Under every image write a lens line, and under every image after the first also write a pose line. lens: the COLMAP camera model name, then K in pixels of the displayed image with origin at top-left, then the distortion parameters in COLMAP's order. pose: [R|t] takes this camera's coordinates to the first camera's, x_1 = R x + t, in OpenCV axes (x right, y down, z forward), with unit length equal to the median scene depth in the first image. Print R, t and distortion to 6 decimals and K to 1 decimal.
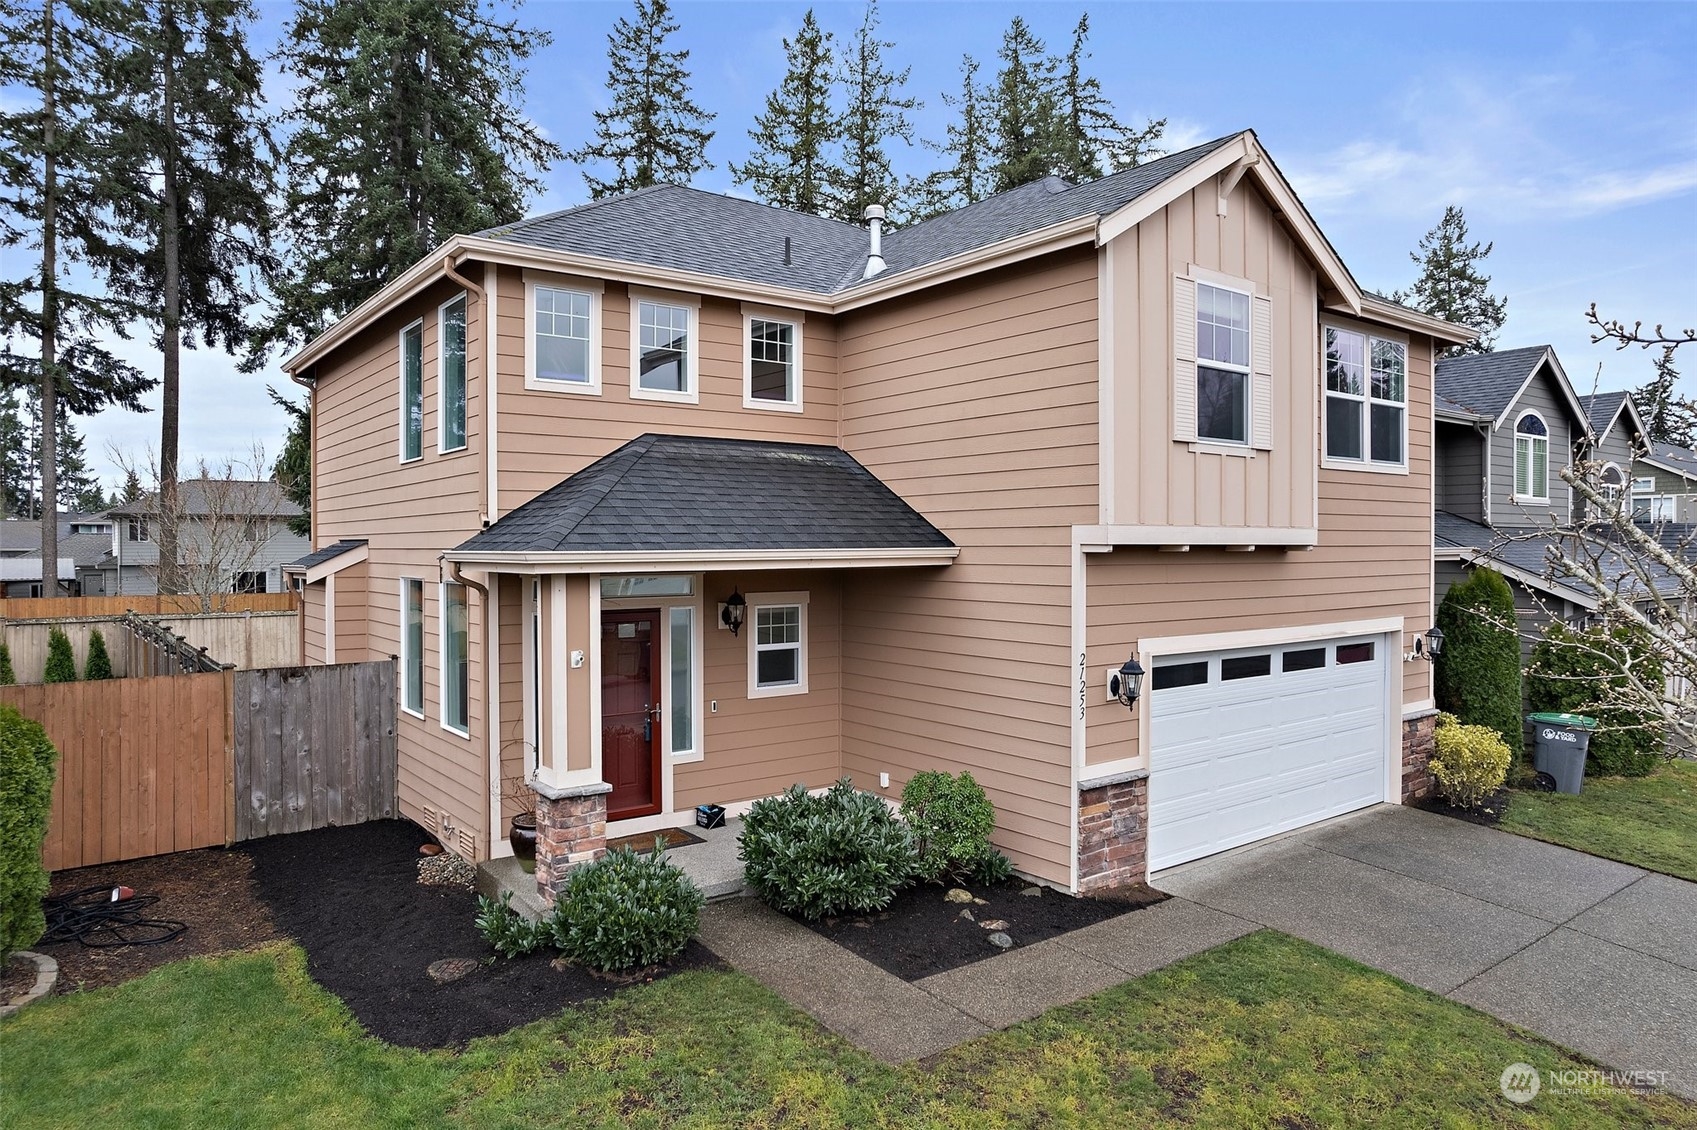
lens RADIAL K [[1094.1, 0, 848.5], [0, 1094.1, 565.0], [0, 0, 1]] dist [-0.079445, 0.077359]
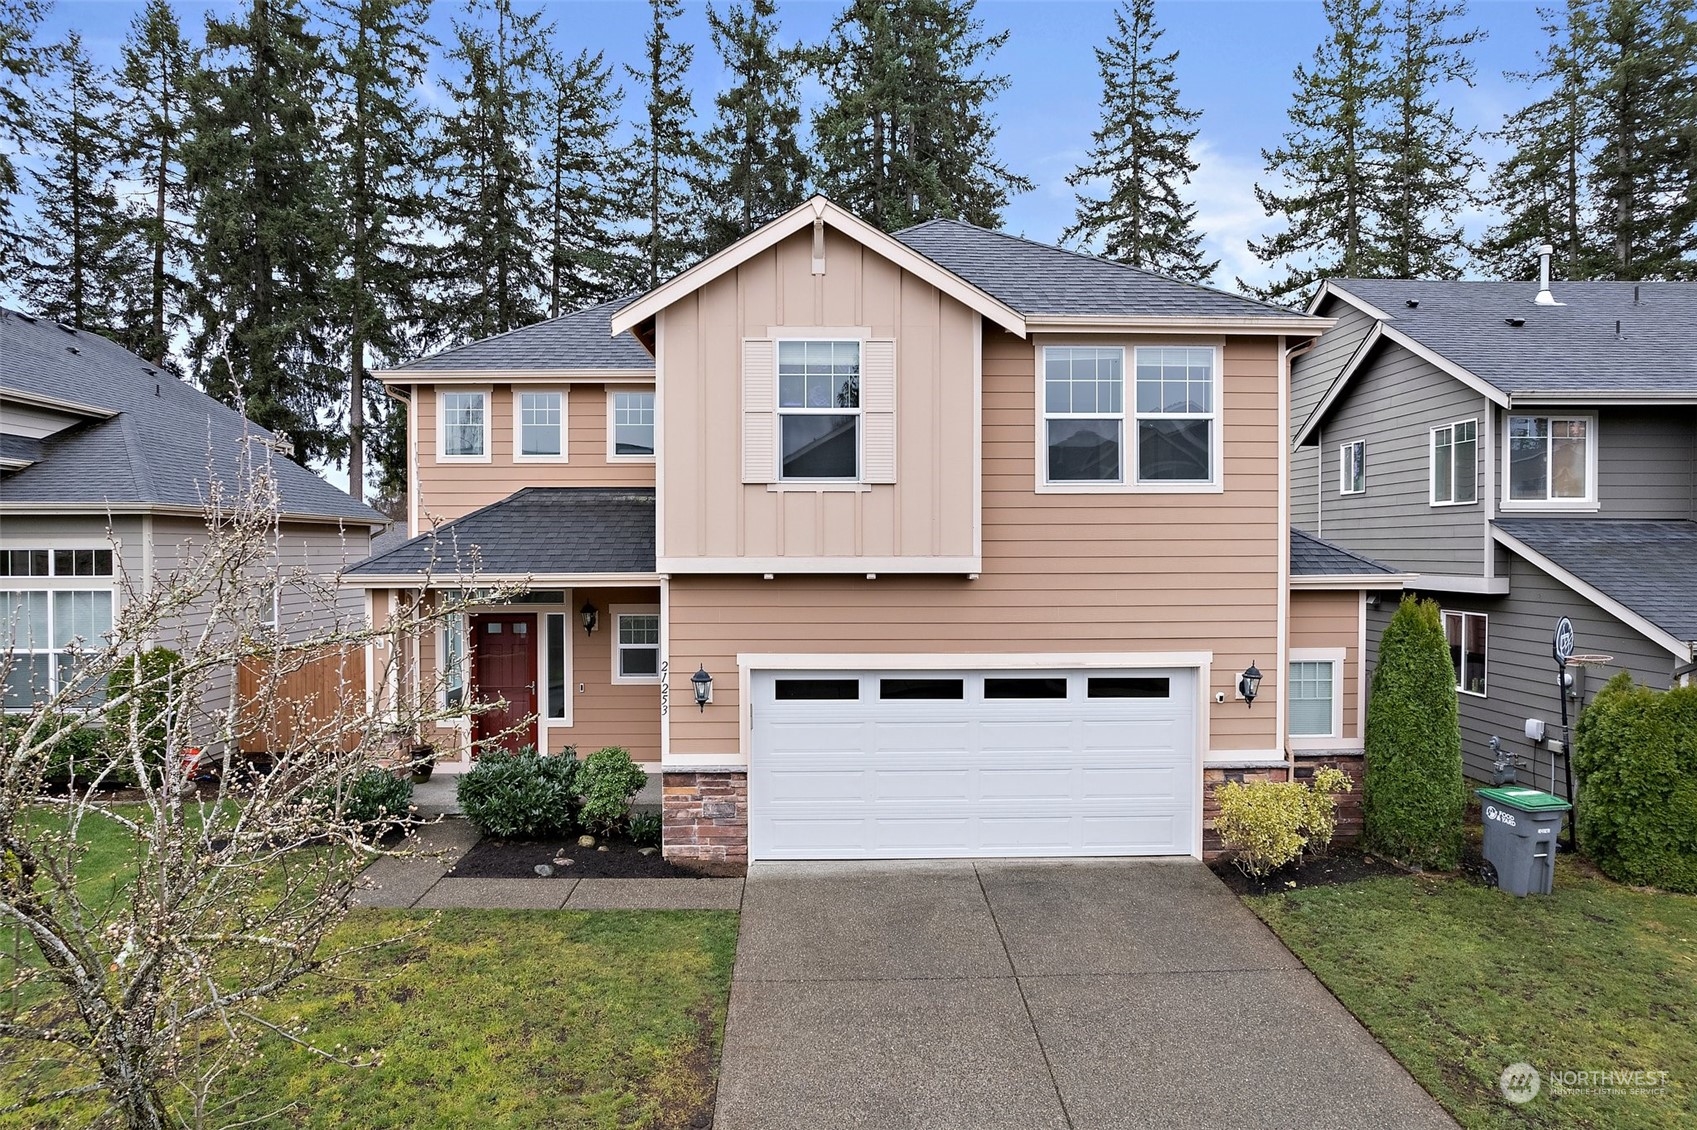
lens RADIAL K [[1106.5, 0, 848.5], [0, 1106.5, 565.0], [0, 0, 1]] dist [-0.079243, 0.079736]
pose [[0.809278, 0.008606, -0.587362, 0.981631], [-0.009976, 0.999950, 0.000905, -0.026920], [0.587341, 0.005127, 0.809324, 0.102541]]
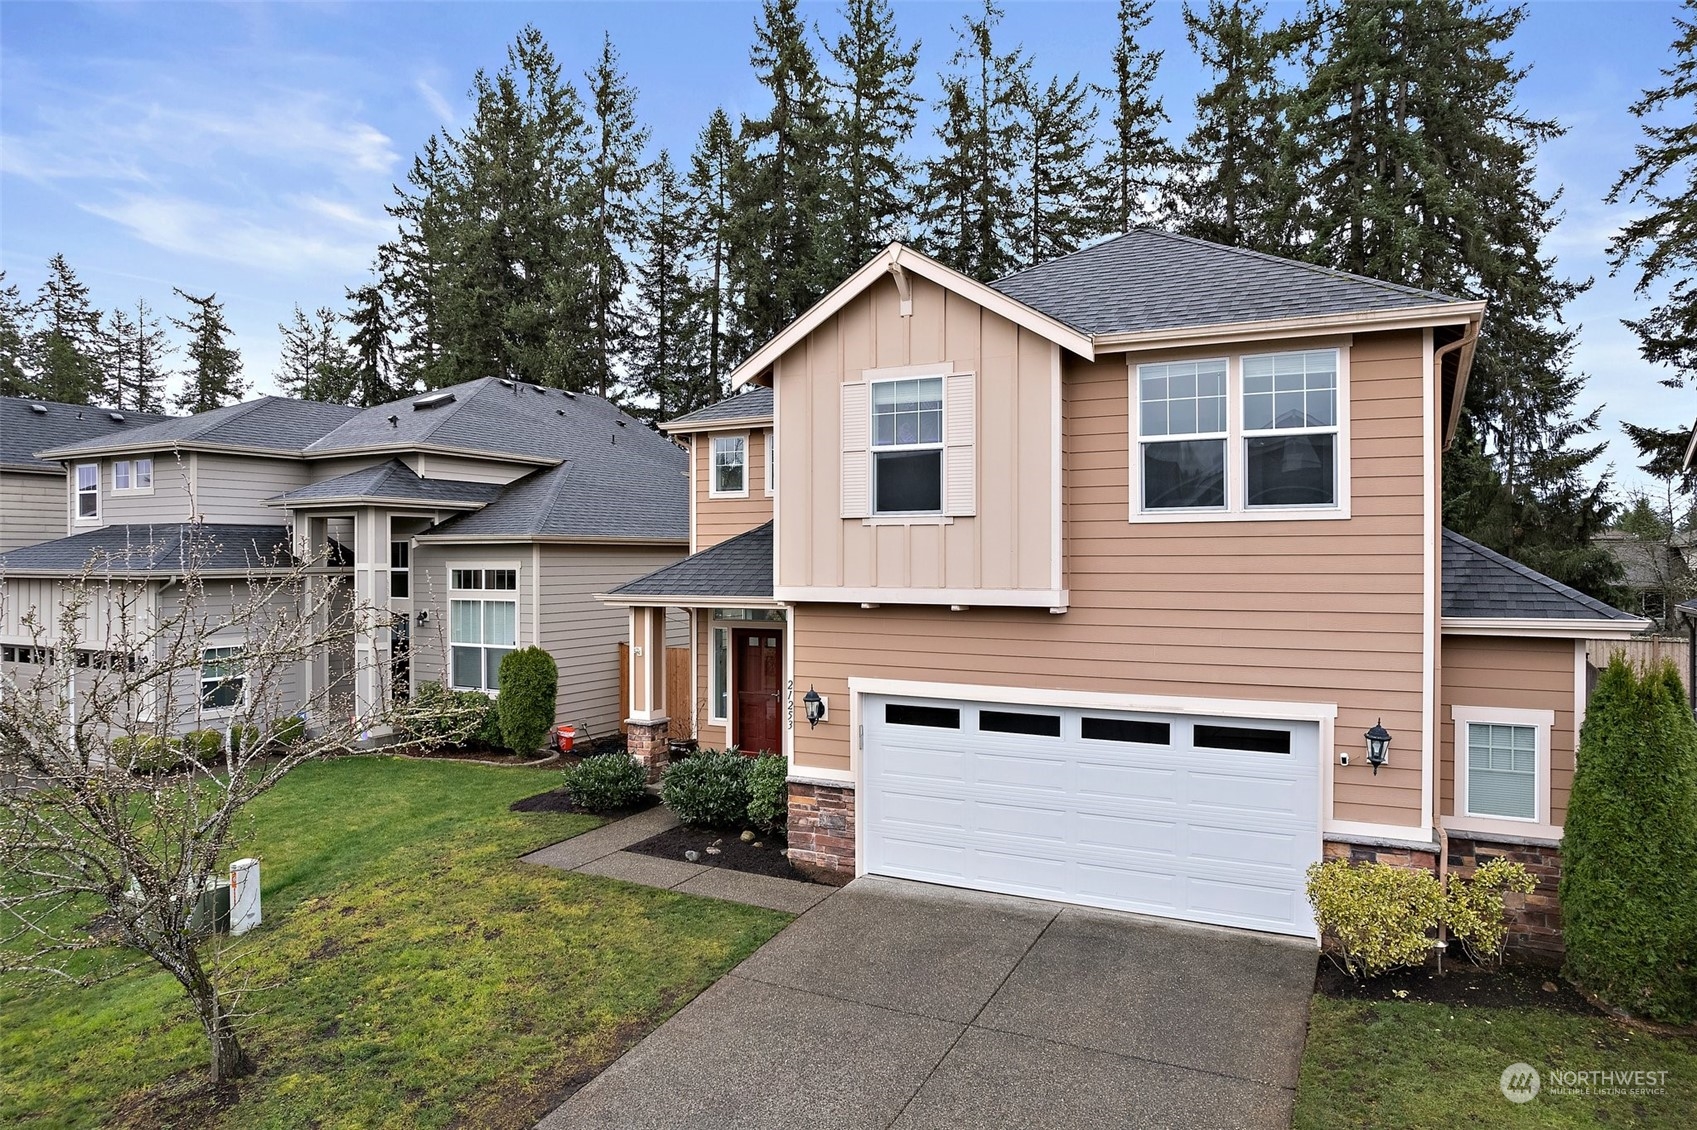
lens RADIAL K [[1094.1, 0, 848.5], [0, 1094.1, 565.0], [0, 0, 1]] dist [-0.079445, 0.077359]
pose [[0.413067, 0.007808, -0.910667, 1.302889], [-0.015762, 0.999875, 0.001424, -0.057414], [0.910564, 0.013766, 0.413138, 0.446336]]
